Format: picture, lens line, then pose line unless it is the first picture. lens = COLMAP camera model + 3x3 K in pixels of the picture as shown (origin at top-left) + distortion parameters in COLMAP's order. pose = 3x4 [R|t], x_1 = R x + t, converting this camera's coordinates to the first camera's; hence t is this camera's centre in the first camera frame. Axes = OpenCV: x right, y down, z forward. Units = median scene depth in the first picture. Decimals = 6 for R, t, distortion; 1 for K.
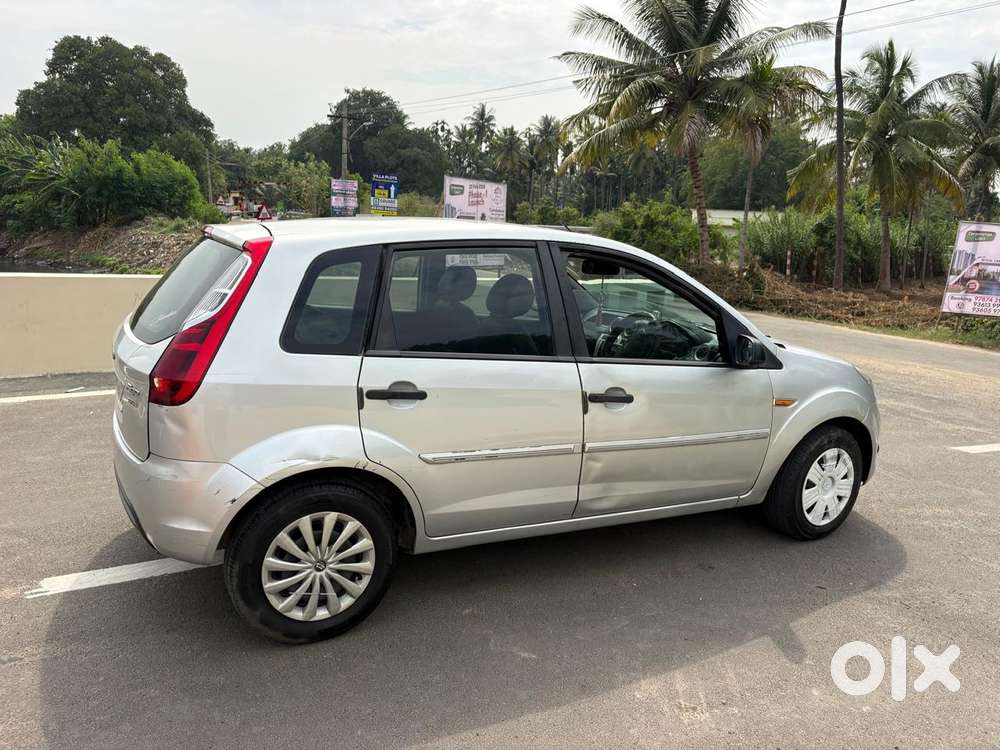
lens RADIAL K [[770.9, 0, 505.9], [0, 770.9, 341.5], [0, 0, 1]] dist [0.042648, -0.057747]
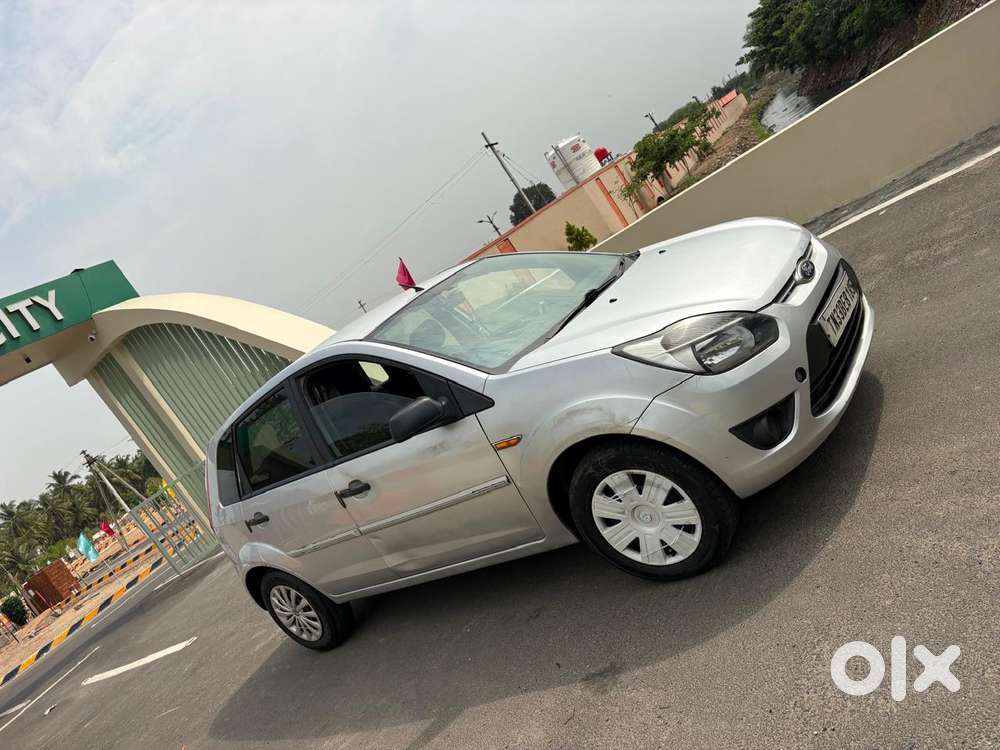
lens RADIAL K [[770.9, 0, 505.9], [0, 770.9, 341.5], [0, 0, 1]] dist [0.042648, -0.057747]
pose [[0.329823, -0.180053, -0.926713, 0.500734], [0.441236, 0.897225, -0.017285, -0.002792], [0.834582, -0.403198, 0.375371, 0.317936]]
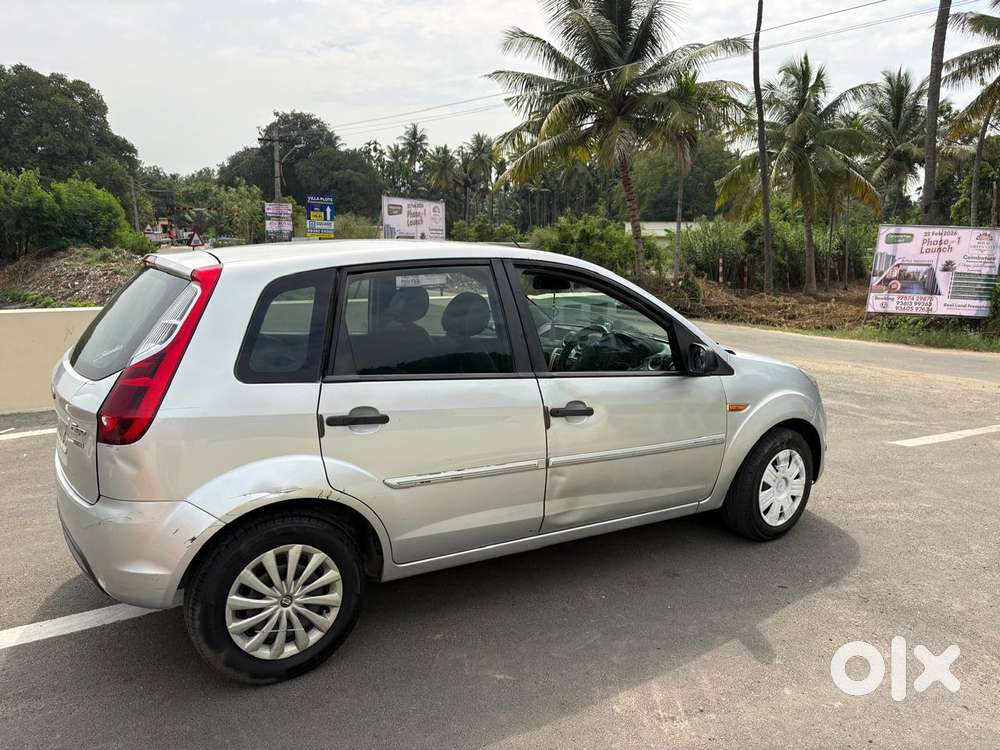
lens RADIAL K [[768.3, 0, 506.1], [0, 768.3, 342.9], [0, 0, 1]] dist [0.043961, -0.055815]
pose [[0.996055, -0.044805, 0.076597, -0.008175], [0.046289, 0.998771, -0.017706, -0.001027], [-0.075709, 0.021182, 0.996905, 0.002695]]
